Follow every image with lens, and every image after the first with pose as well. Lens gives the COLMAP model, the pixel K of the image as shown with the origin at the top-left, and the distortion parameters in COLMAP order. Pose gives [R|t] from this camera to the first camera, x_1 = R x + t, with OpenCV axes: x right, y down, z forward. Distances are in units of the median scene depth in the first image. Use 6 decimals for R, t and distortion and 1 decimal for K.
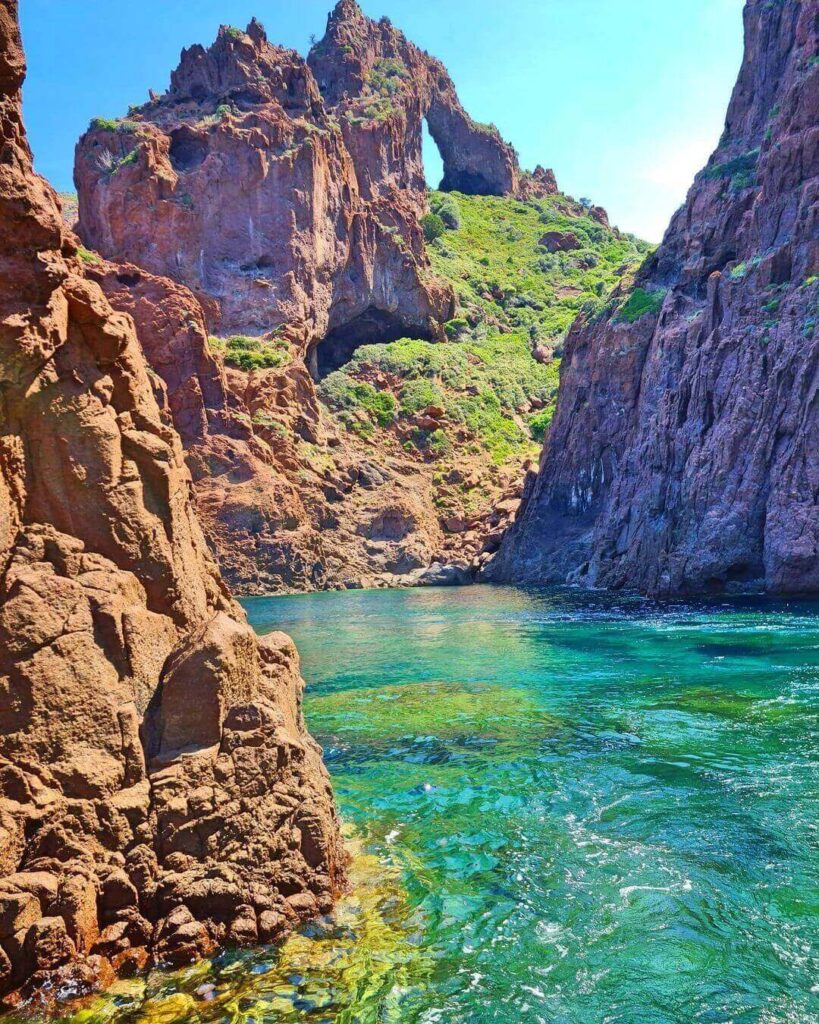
lens RADIAL K [[860.3, 0, 410.0], [0, 860.3, 526.7], [0, 0, 1]] dist [0.062633, 0.000643]
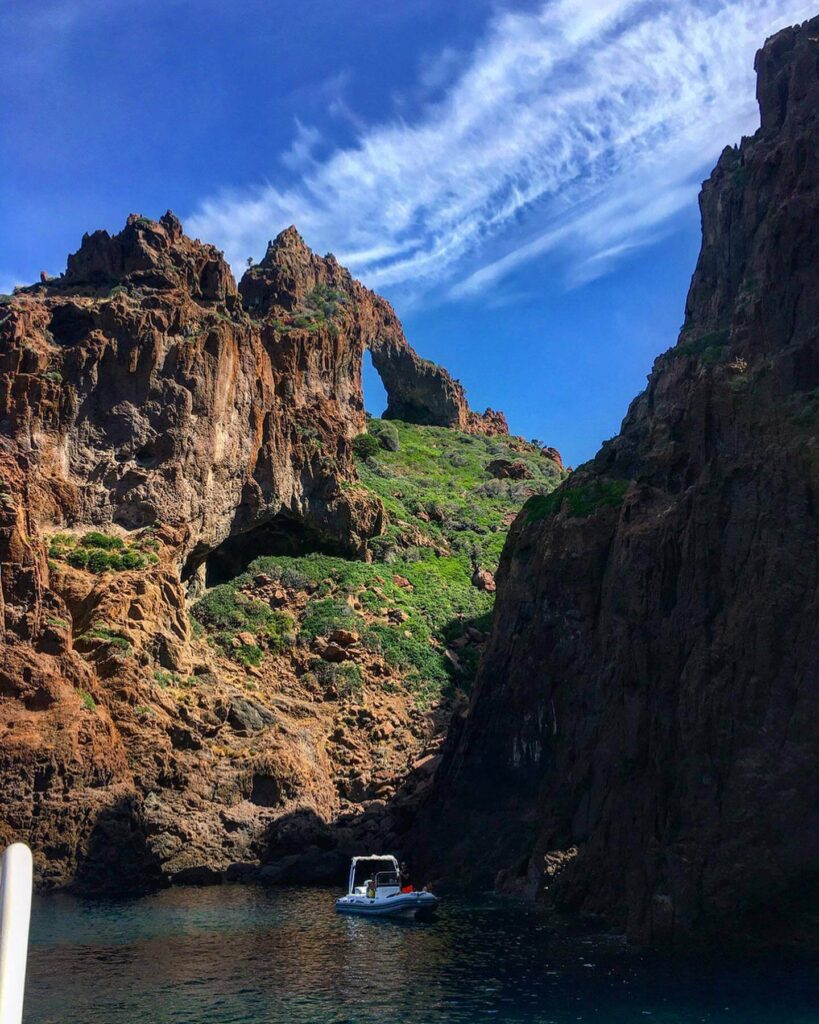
lens RADIAL K [[860.3, 0, 410.0], [0, 860.3, 526.7], [0, 0, 1]] dist [0.062633, 0.000643]
pose [[0.998587, 0.043295, 0.030806, 0.063106], [-0.031896, 0.952089, -0.304152, 0.006635], [-0.042498, 0.302740, 0.952125, 0.230926]]
